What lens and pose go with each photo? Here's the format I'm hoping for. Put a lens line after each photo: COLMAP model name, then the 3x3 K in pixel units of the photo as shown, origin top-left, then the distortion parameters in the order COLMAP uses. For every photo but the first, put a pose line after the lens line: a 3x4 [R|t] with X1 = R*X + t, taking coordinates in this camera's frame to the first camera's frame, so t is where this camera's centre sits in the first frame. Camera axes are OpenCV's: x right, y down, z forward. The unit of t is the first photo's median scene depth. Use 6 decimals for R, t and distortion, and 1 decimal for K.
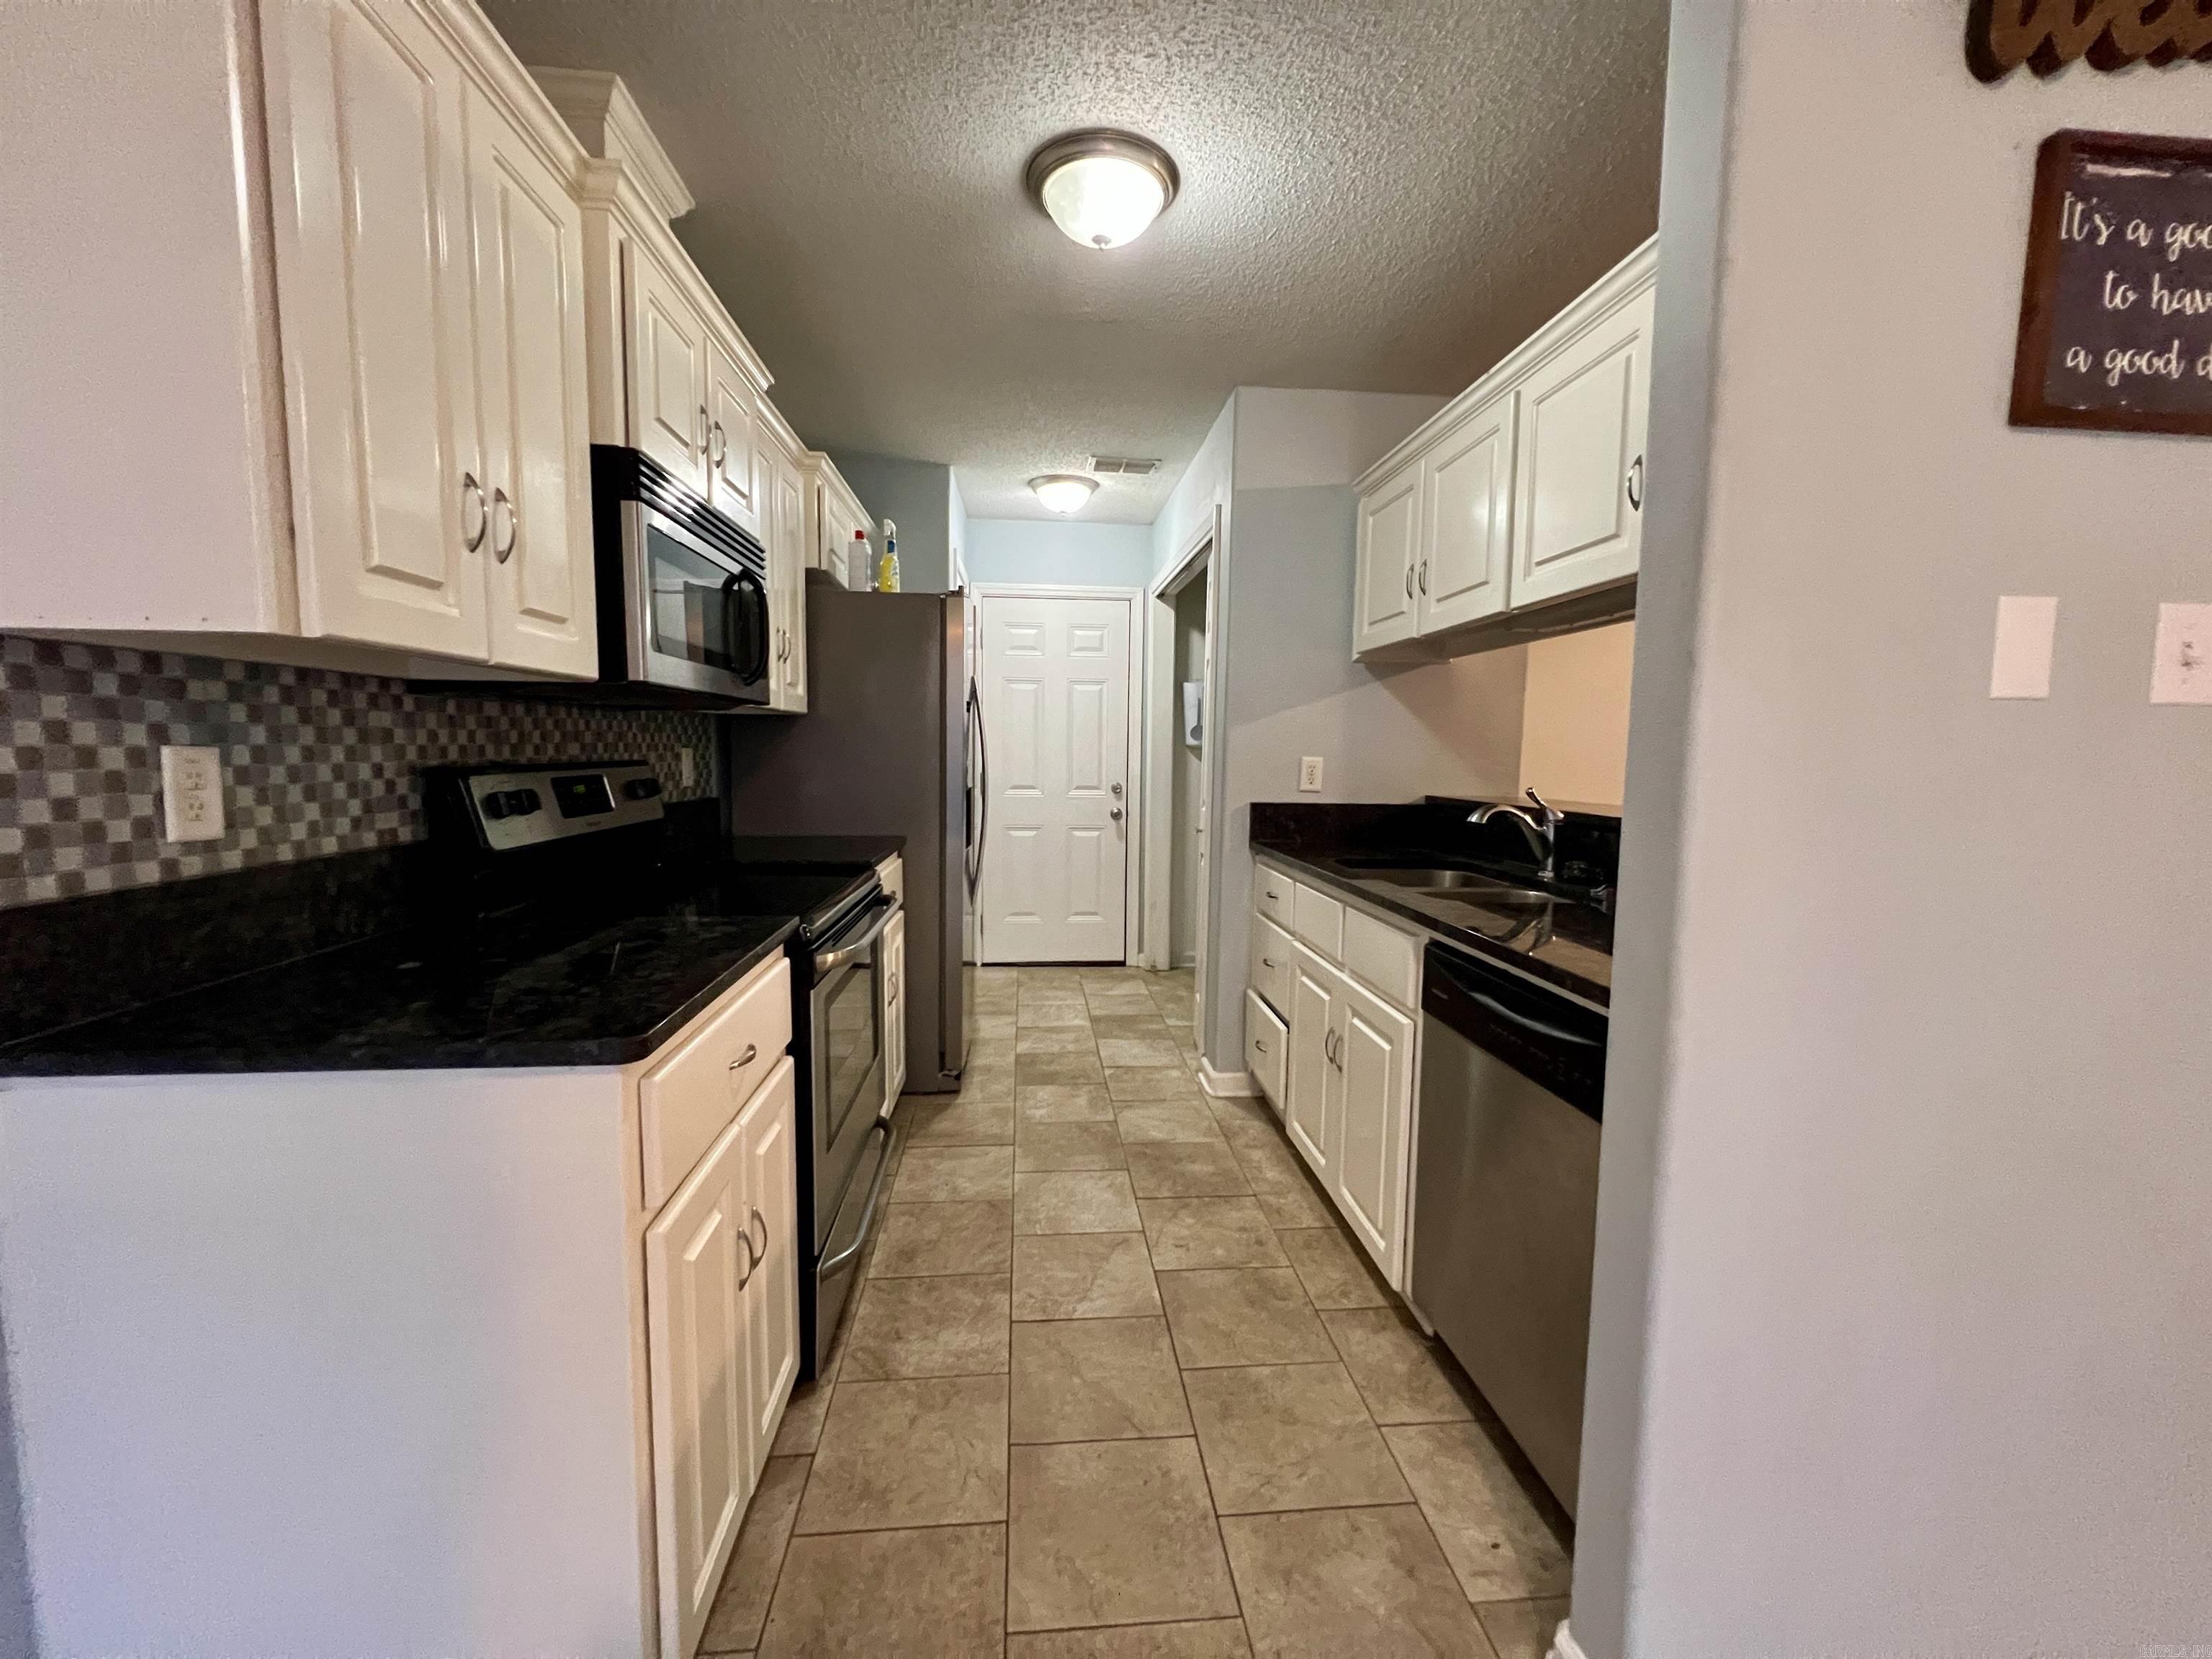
lens RADIAL K [[884.6, 0, 1101.8], [0, 884.6, 827.6], [0, 0, 1]] dist [-0.000506, -0.000321]
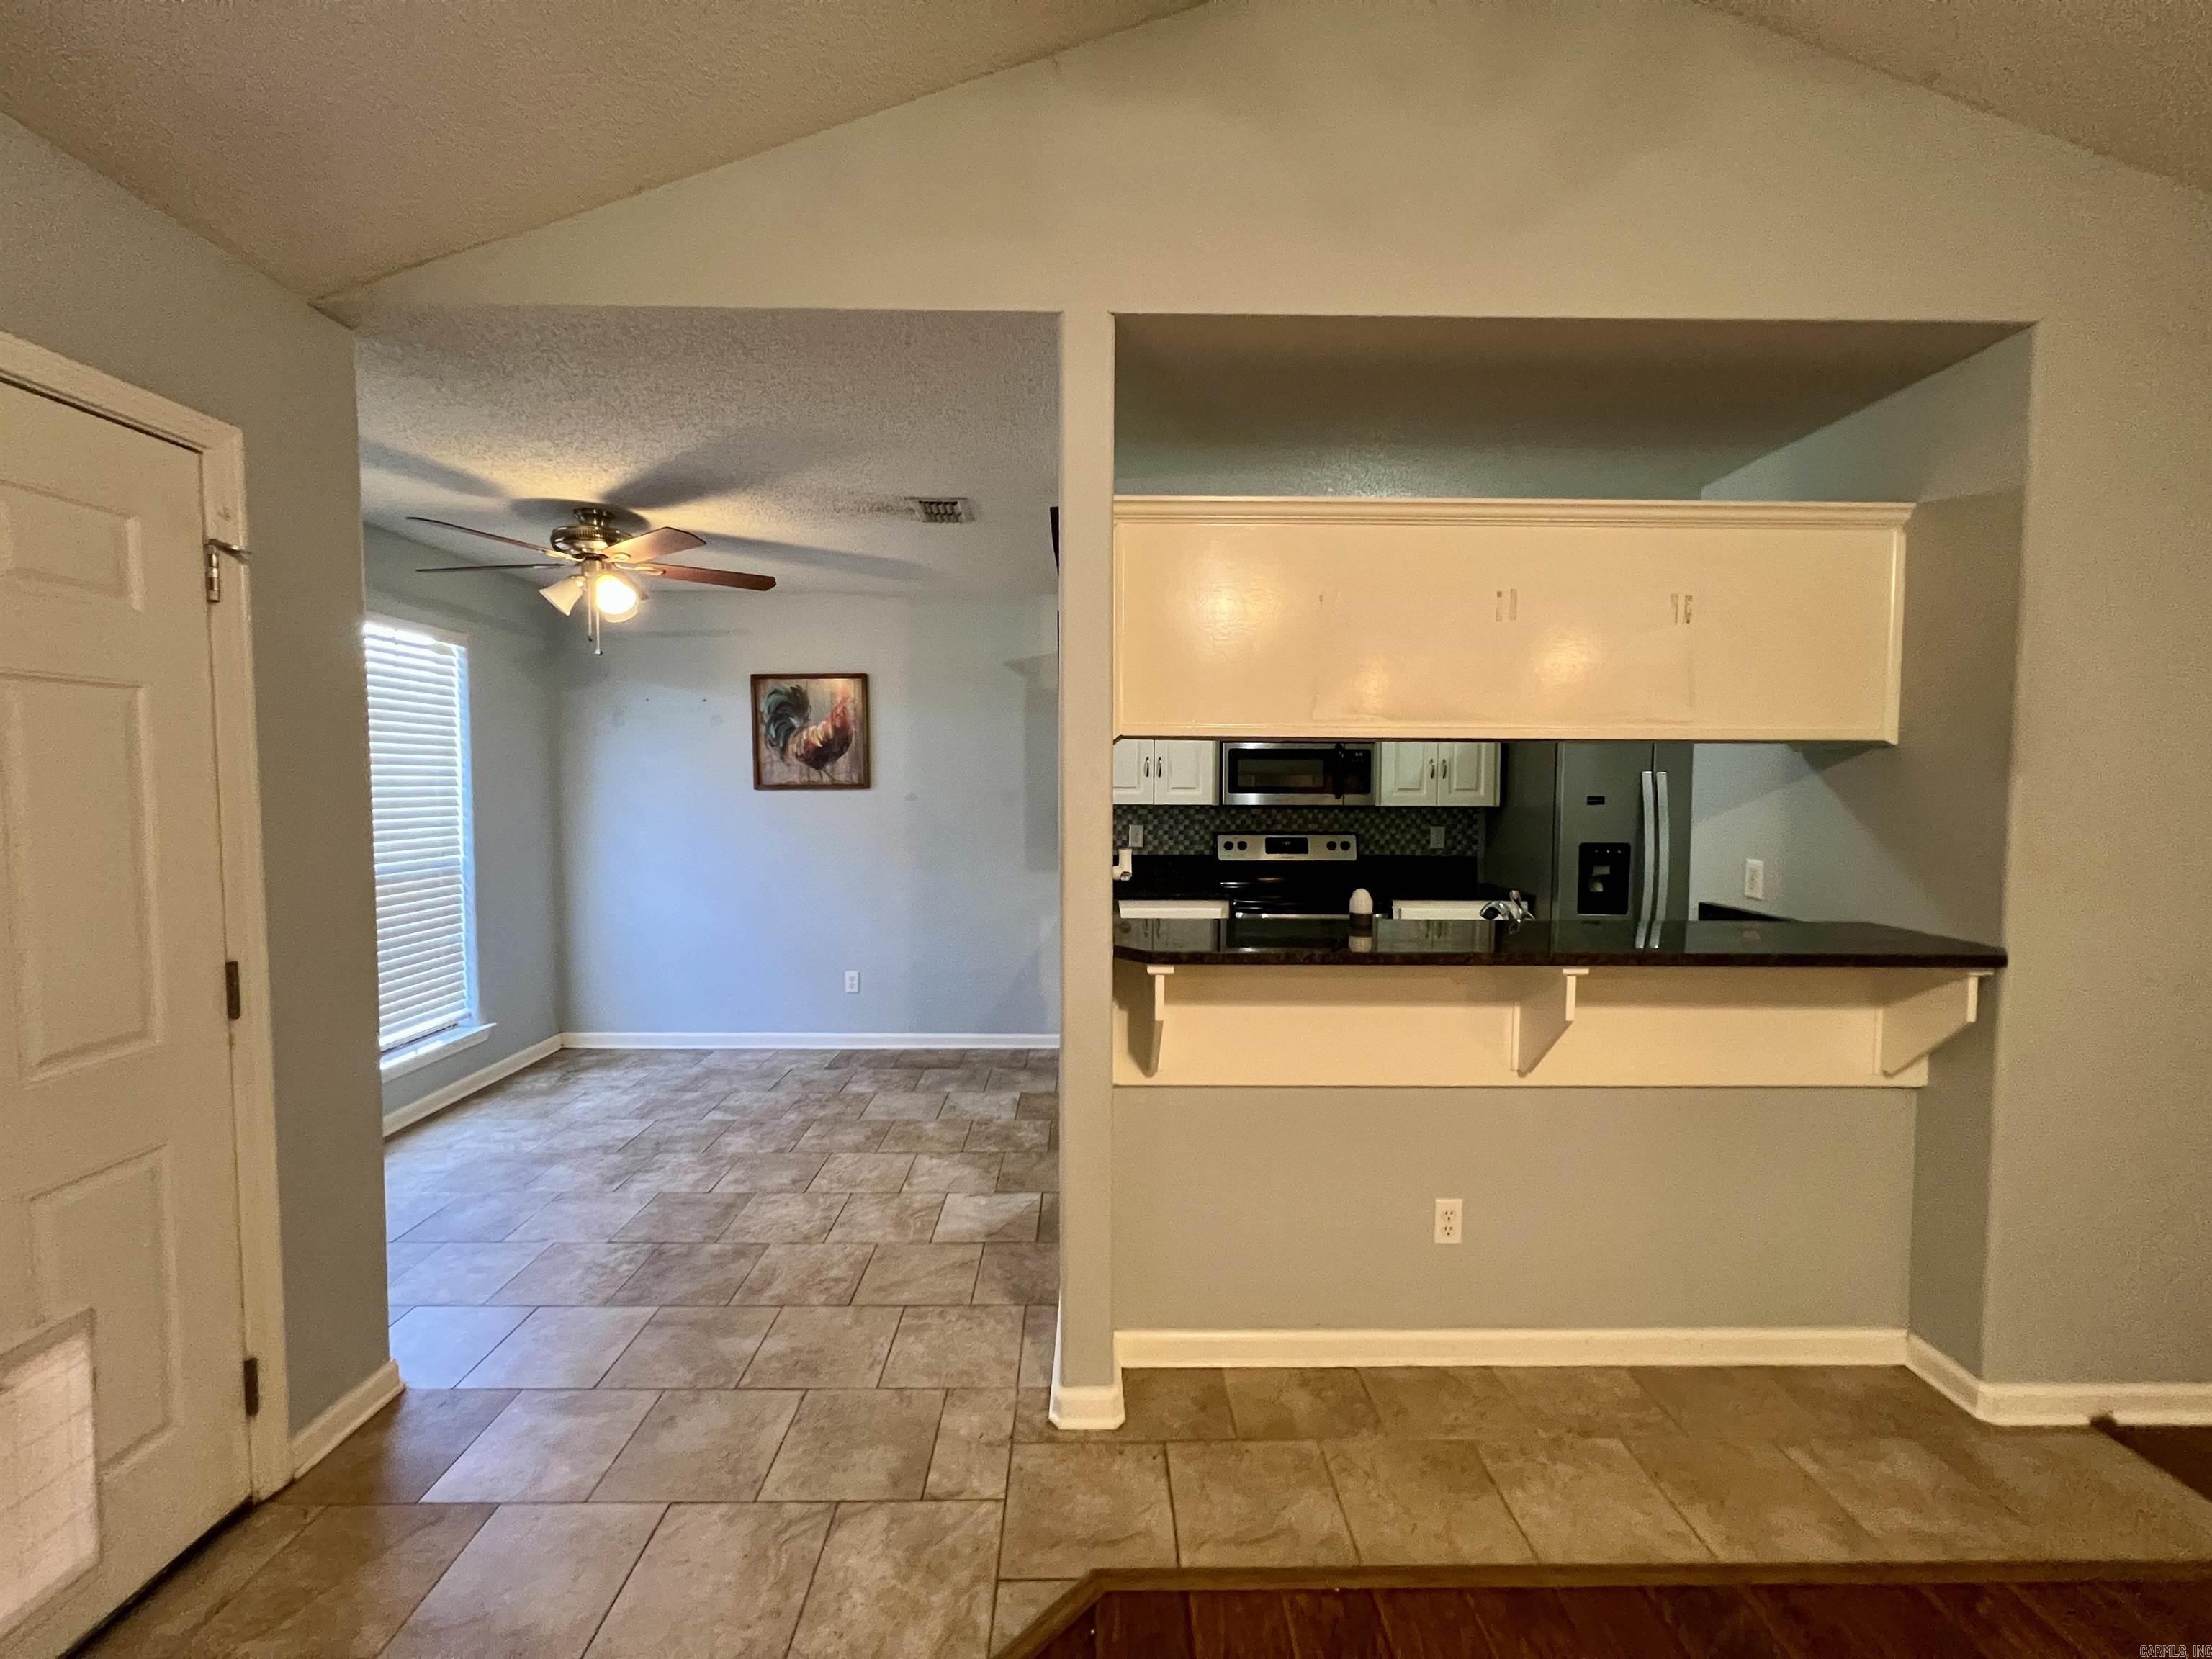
lens RADIAL K [[884.6, 0, 1100.6], [0, 884.6, 824.6], [0, 0, 1]] dist [-0.000506, -0.000321]
pose [[-0.075798, 0.032428, -0.996596, 1.772757], [-0.093450, 0.994841, 0.039479, -0.133951], [0.992734, 0.096125, -0.072377, 0.618615]]
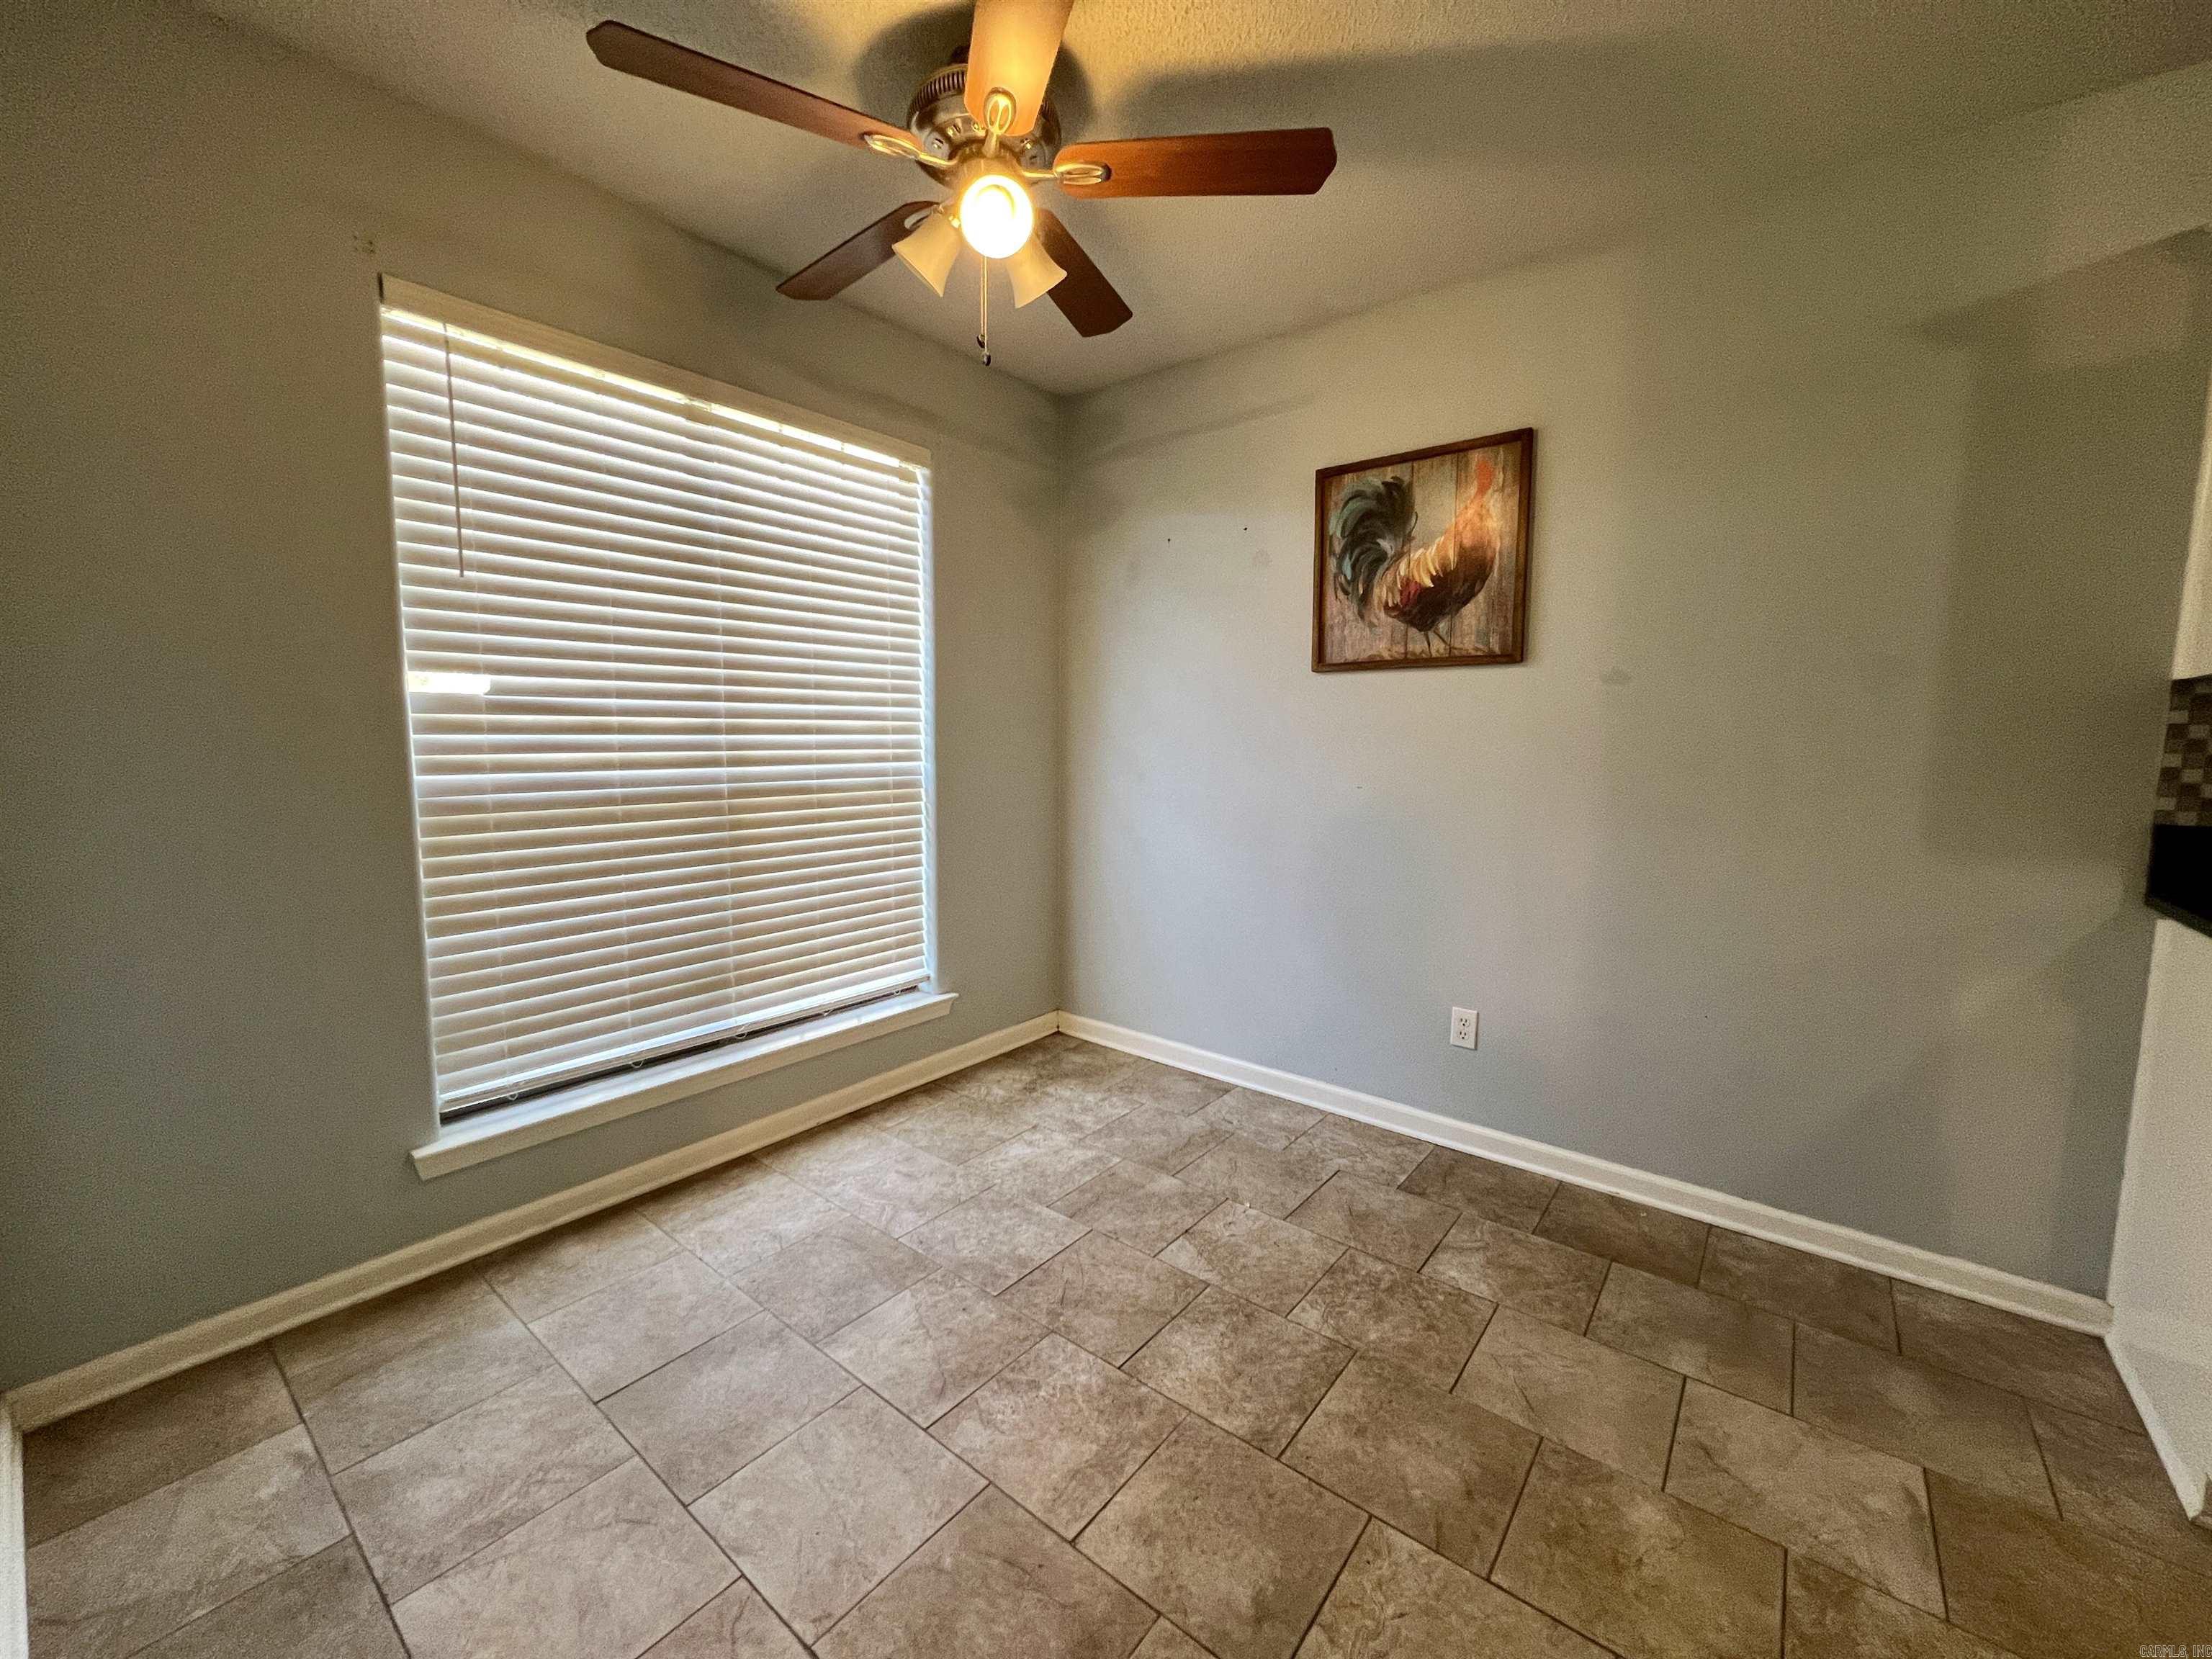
lens RADIAL K [[884.6, 0, 1101.2], [0, 884.6, 824.9], [0, 0, 1]] dist [-0.000506, -0.000321]
pose [[-0.689252, 0.054790, -0.722447, 0.750172], [-0.084773, 0.984189, 0.155518, -0.002239], [0.719545, 0.168435, -0.673709, 0.263681]]
